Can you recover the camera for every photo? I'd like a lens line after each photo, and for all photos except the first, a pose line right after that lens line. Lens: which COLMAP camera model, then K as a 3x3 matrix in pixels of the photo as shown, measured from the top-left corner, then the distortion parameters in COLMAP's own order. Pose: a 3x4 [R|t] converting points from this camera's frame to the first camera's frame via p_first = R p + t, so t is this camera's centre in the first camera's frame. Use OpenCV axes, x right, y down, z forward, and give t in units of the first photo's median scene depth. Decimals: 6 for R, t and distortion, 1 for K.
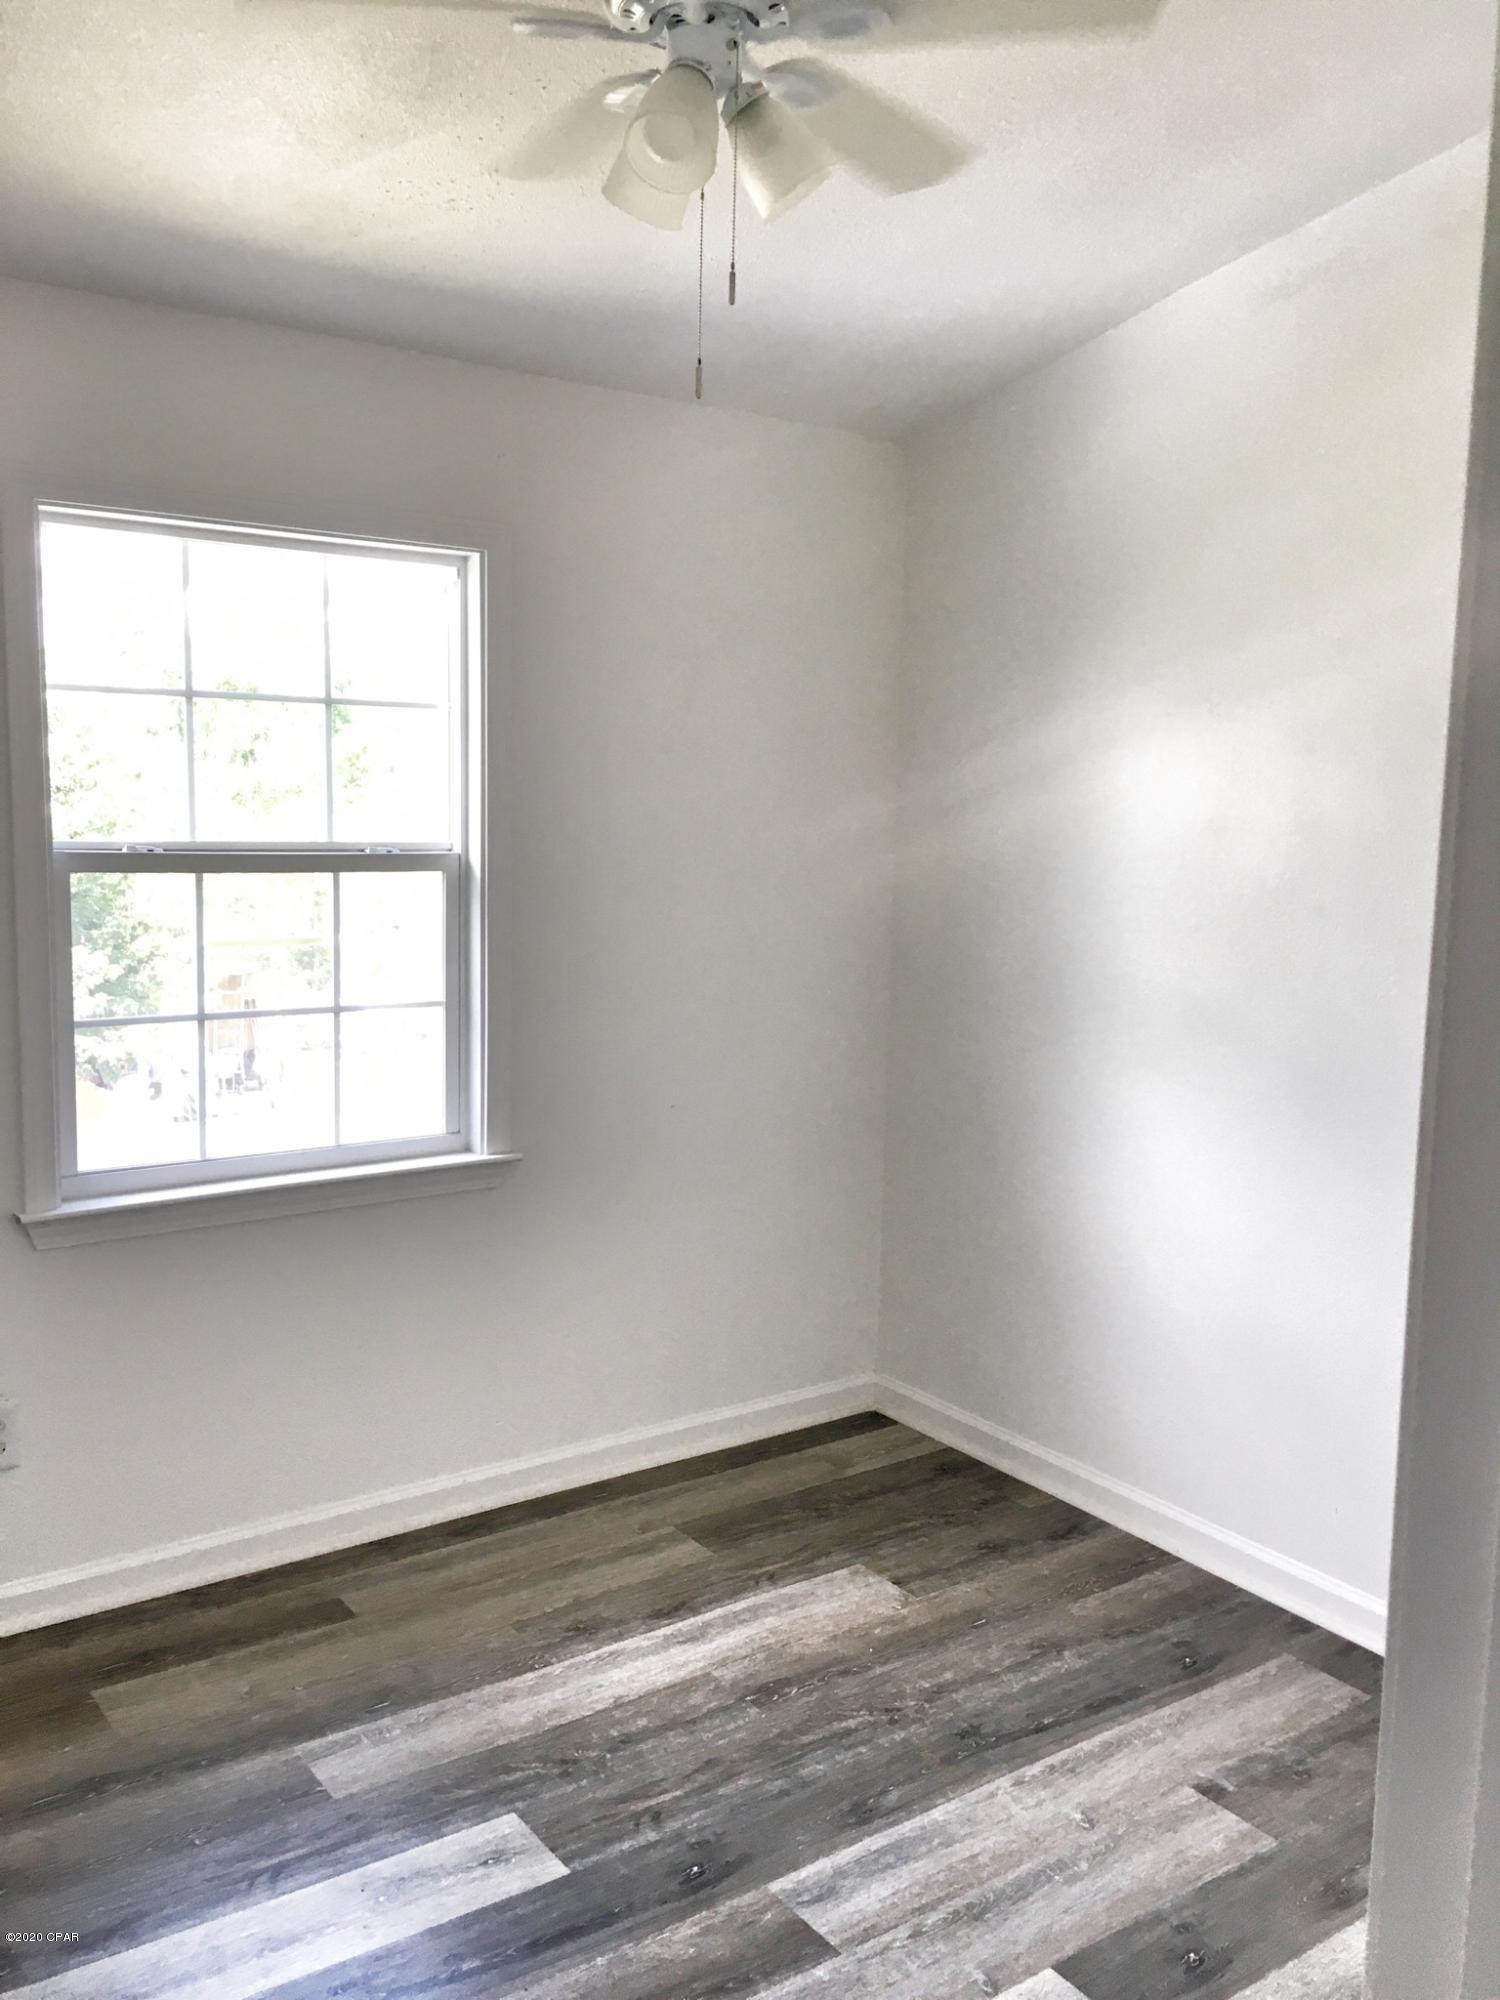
lens RADIAL K [[1741.7, 0, 750.0], [0, 1741.7, 1000.0], [0, 0, 1]] dist [-0.005076, -0.012425]
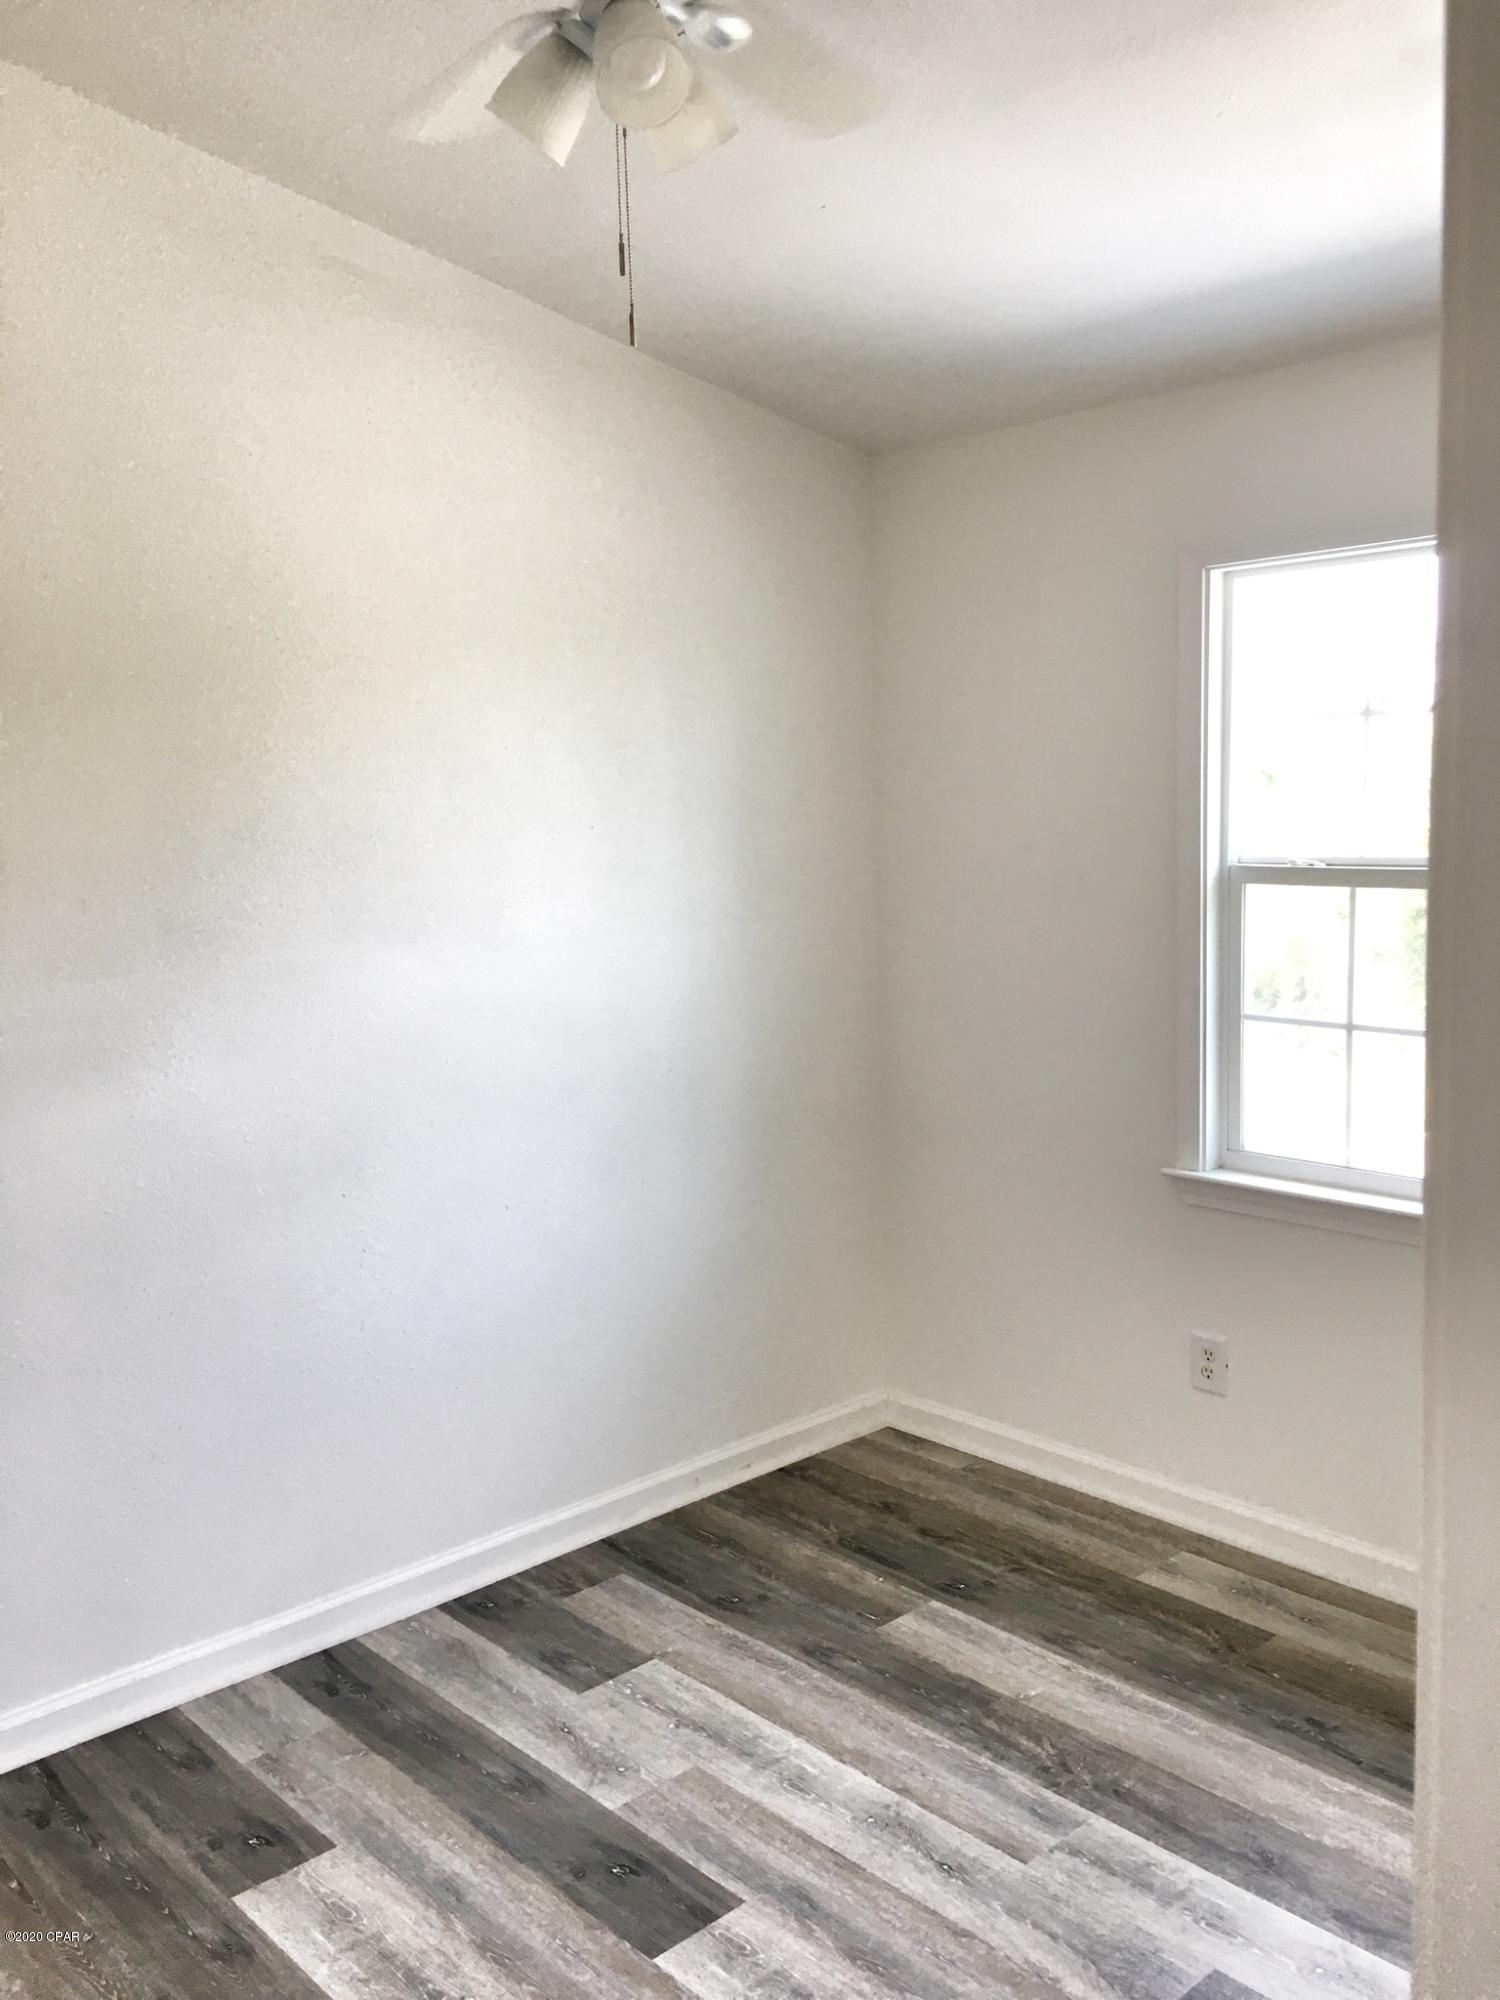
lens RADIAL K [[1716.4, 0, 750.0], [0, 1716.4, 1000.0], [0, 0, 1]] dist [0.074999, -0.092279]
pose [[0.101663, 0.082421, -0.991399, 0.717035], [-0.108812, 0.991504, 0.071272, -0.043545], [0.988850, 0.100630, 0.109768, 0.575205]]
